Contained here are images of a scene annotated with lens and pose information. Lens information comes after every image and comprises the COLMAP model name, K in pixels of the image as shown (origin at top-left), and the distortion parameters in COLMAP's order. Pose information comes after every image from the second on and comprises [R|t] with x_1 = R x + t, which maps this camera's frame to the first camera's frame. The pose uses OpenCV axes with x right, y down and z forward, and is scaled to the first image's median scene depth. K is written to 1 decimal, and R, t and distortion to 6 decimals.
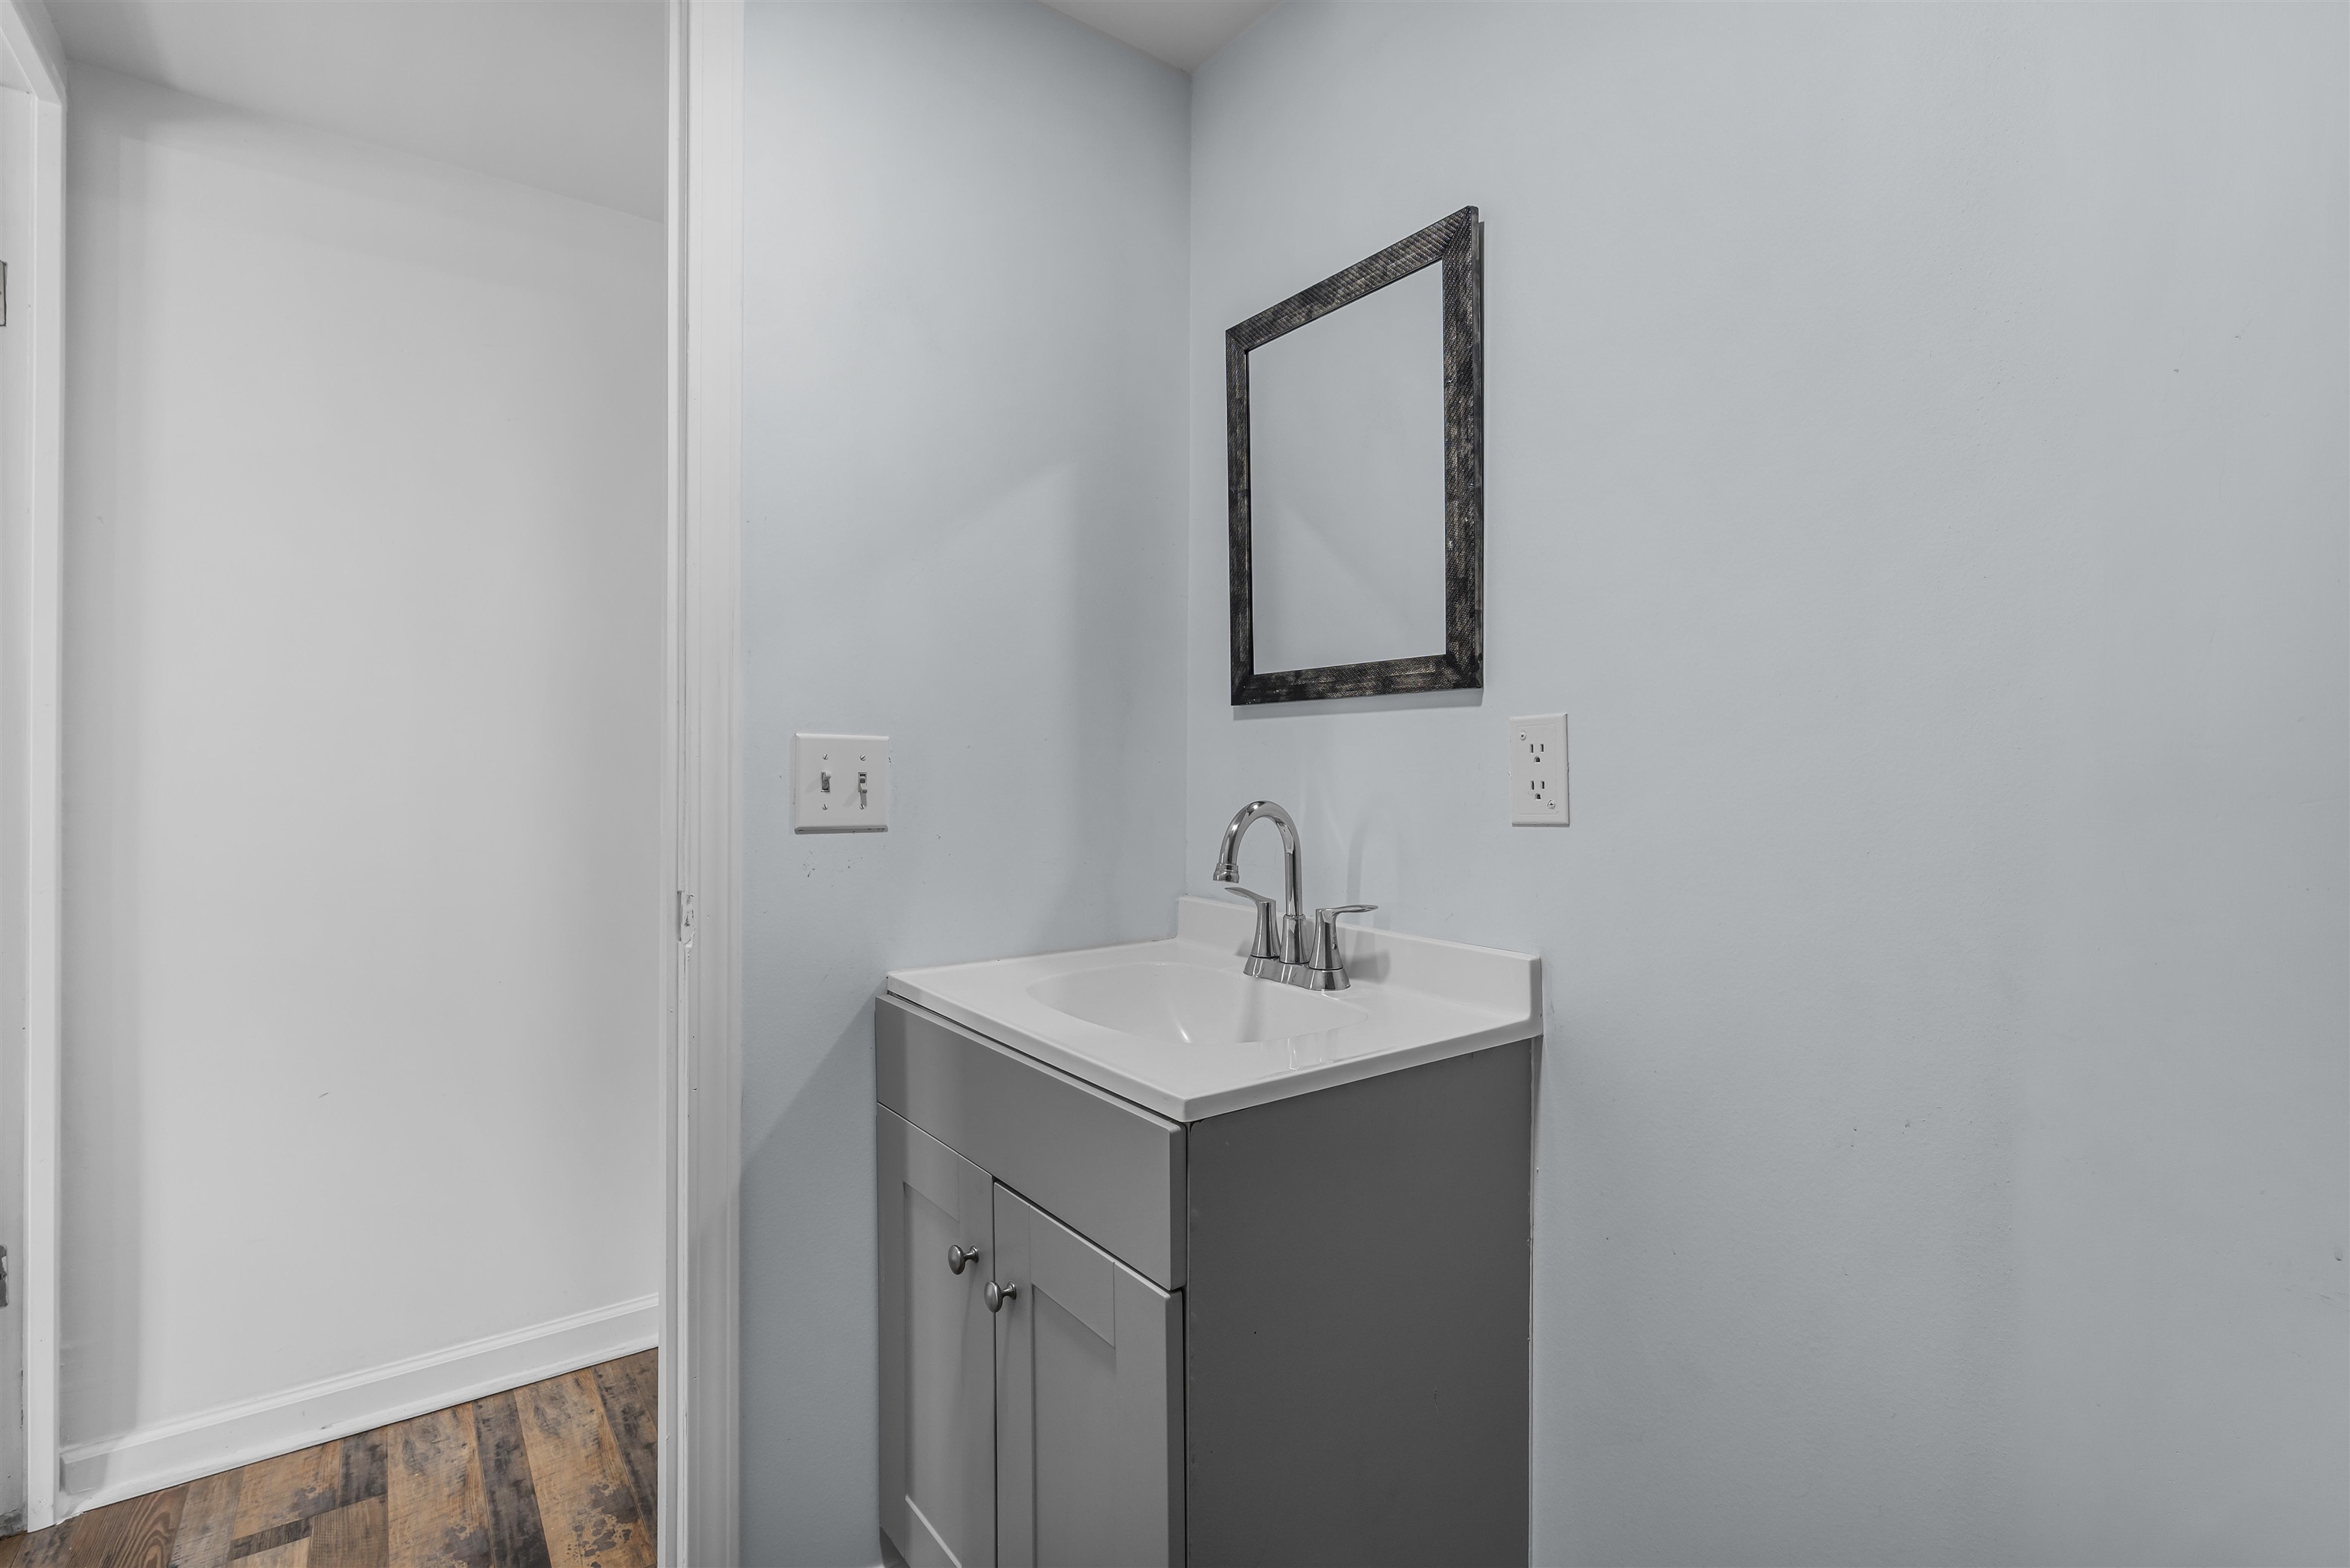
lens RADIAL K [[1085.2, 0, 1179.4], [0, 1085.2, 775.3], [0, 0, 1]] dist [-0.004196, -0.000596]
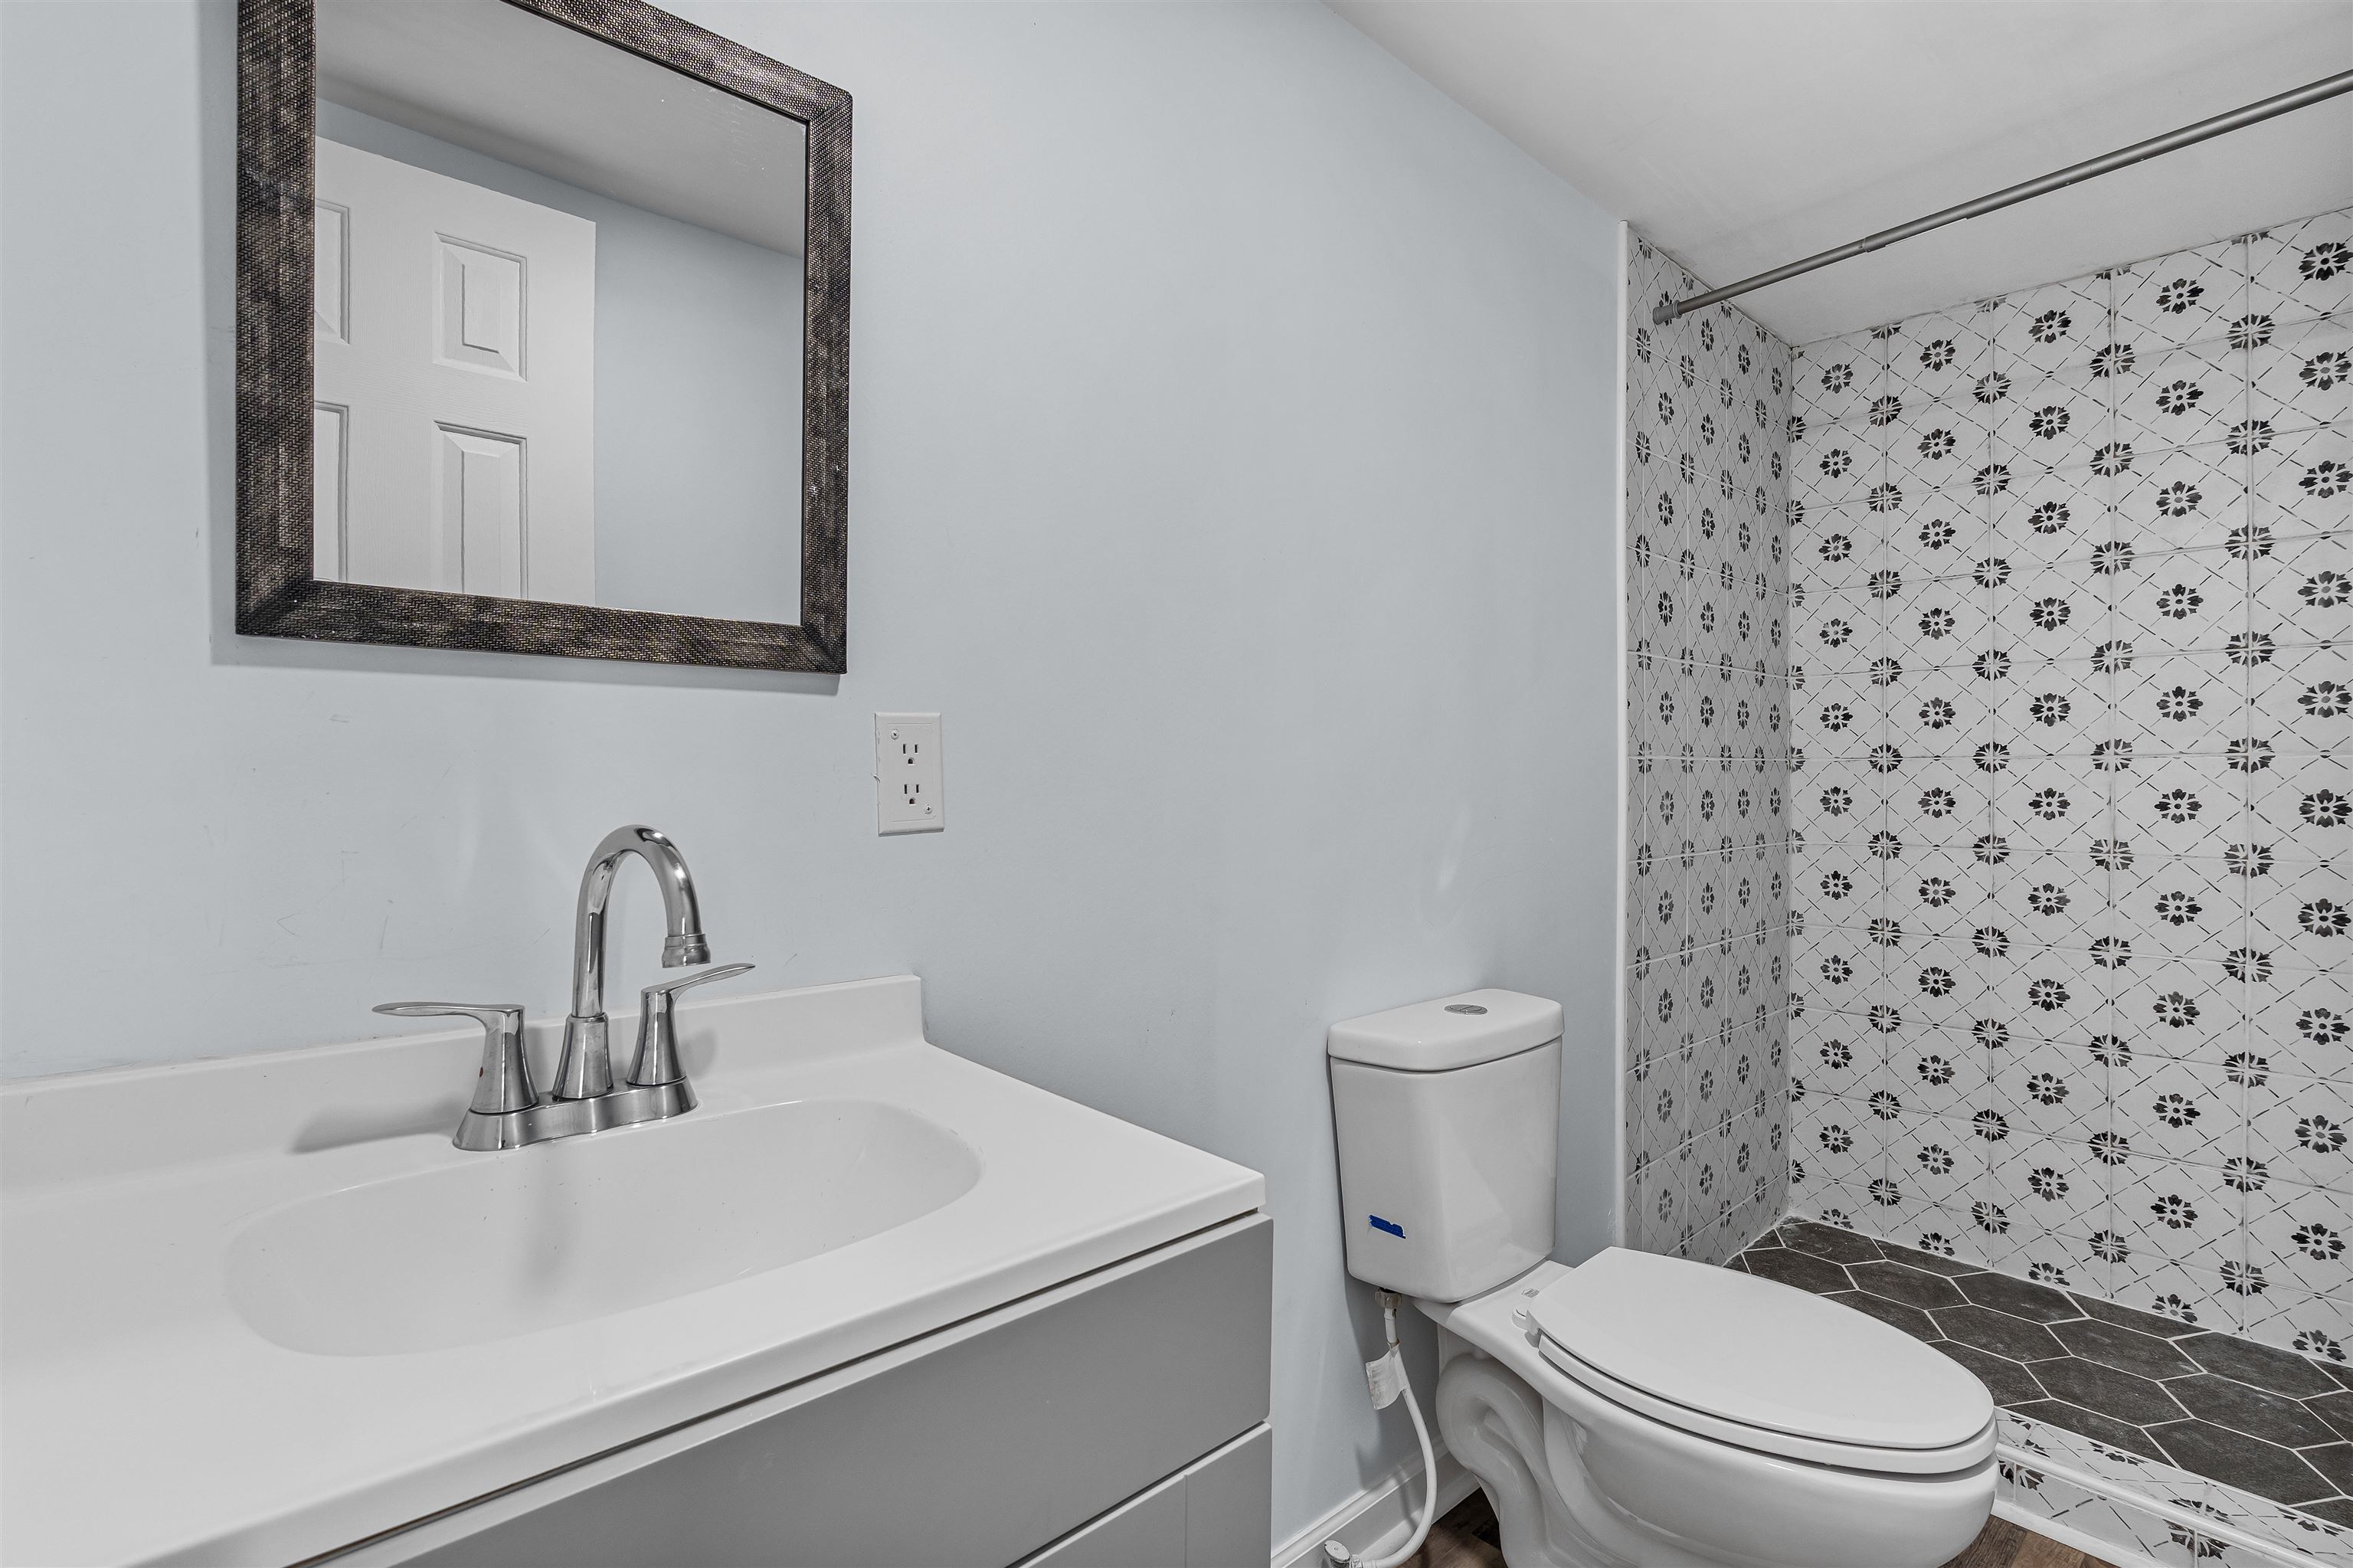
lens RADIAL K [[1086.7, 0, 1180.5], [0, 1086.7, 779.0], [0, 0, 1]] dist [-0.004196, -0.000596]
pose [[-0.083152, -0.007640, 0.996508, -0.559525], [0.002838, 0.999965, 0.007903, -0.005582], [-0.996533, 0.003485, -0.083128, 0.783301]]
